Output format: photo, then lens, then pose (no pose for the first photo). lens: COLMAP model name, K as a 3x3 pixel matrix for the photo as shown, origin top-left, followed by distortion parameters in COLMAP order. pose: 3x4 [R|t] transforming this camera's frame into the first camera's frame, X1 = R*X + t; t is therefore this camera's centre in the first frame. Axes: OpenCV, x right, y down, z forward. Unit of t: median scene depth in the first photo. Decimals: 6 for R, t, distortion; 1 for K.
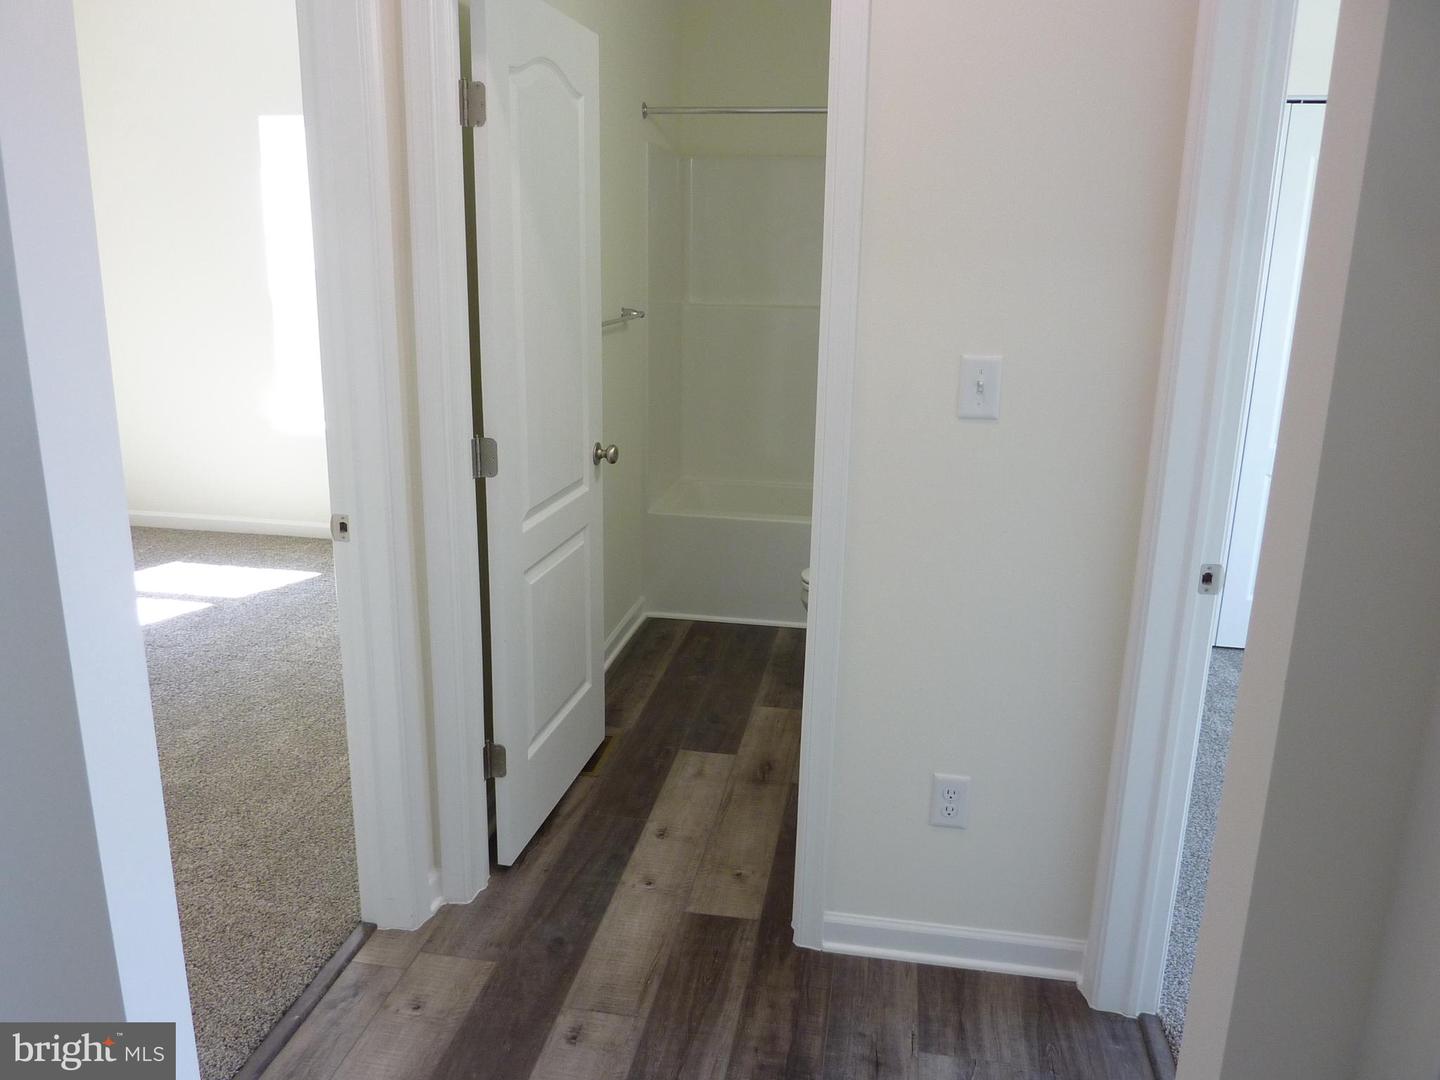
lens RADIAL K [[1101.3, 0, 720.0], [0, 1101.3, 540.0], [0, 0, 1]] dist [-0.021204, -0.003579]
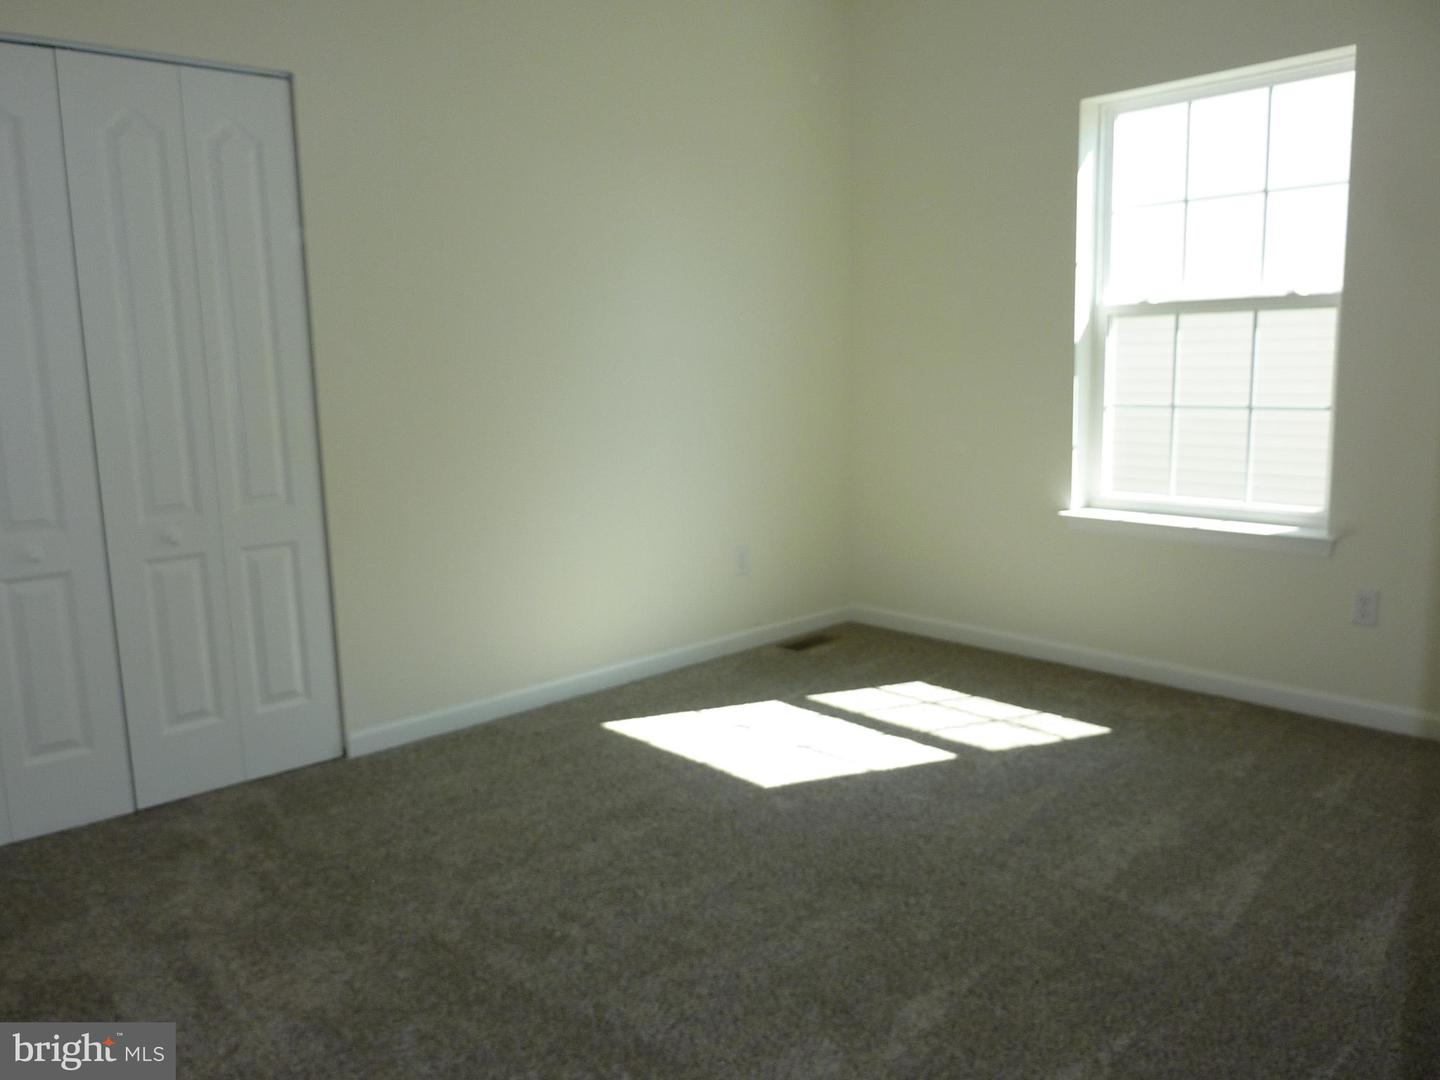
lens RADIAL K [[1101.3, 0, 720.0], [0, 1101.3, 540.0], [0, 0, 1]] dist [-0.021204, -0.003579]
pose [[0.797424, 0.056985, -0.600722, -0.187843], [-0.114425, 0.991748, -0.057814, -0.022998], [0.592471, 0.114840, 0.797364, 0.361396]]
